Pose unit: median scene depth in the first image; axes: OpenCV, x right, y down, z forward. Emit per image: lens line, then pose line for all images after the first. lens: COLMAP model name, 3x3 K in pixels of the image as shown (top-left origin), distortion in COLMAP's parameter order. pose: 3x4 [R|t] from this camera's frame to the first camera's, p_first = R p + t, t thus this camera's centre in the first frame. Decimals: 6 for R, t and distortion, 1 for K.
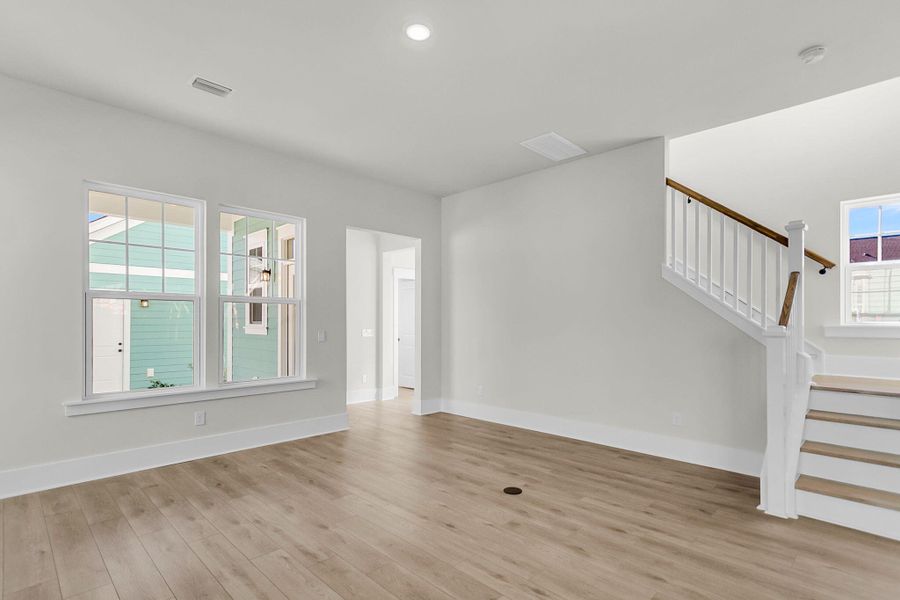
lens RADIAL K [[458.2, 0, 446.2], [0, 458.2, 307.1], [0, 0, 1]] dist [-0.000269, 0.000867]
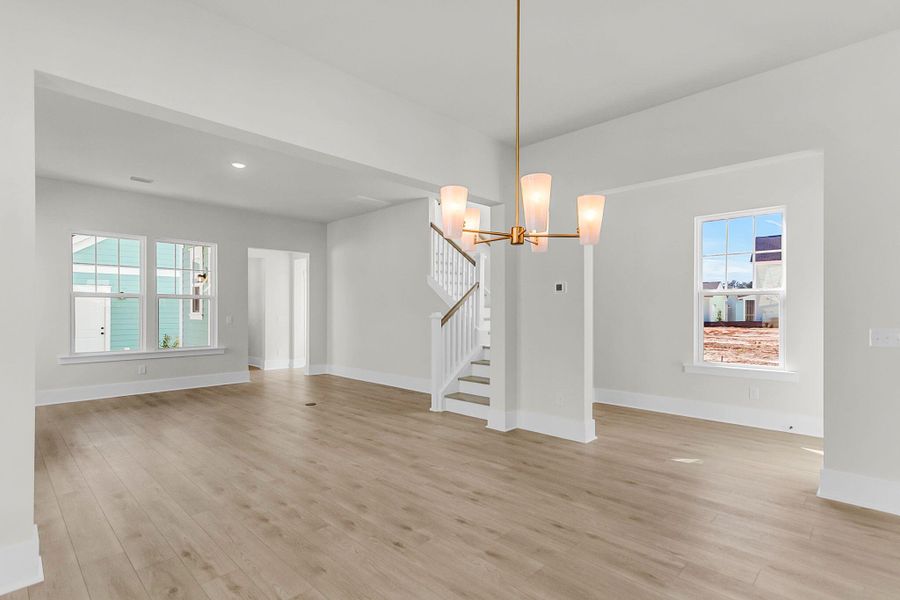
lens RADIAL K [[458.2, 0, 452.7], [0, 458.2, 297.6], [0, 0, 1]] dist [-0.000269, 0.000867]
pose [[0.999879, -0.000639, 0.015542, 0.406285], [0.000599, 0.999997, 0.002562, -0.013667], [-0.015543, -0.002552, 0.999876, -0.487059]]
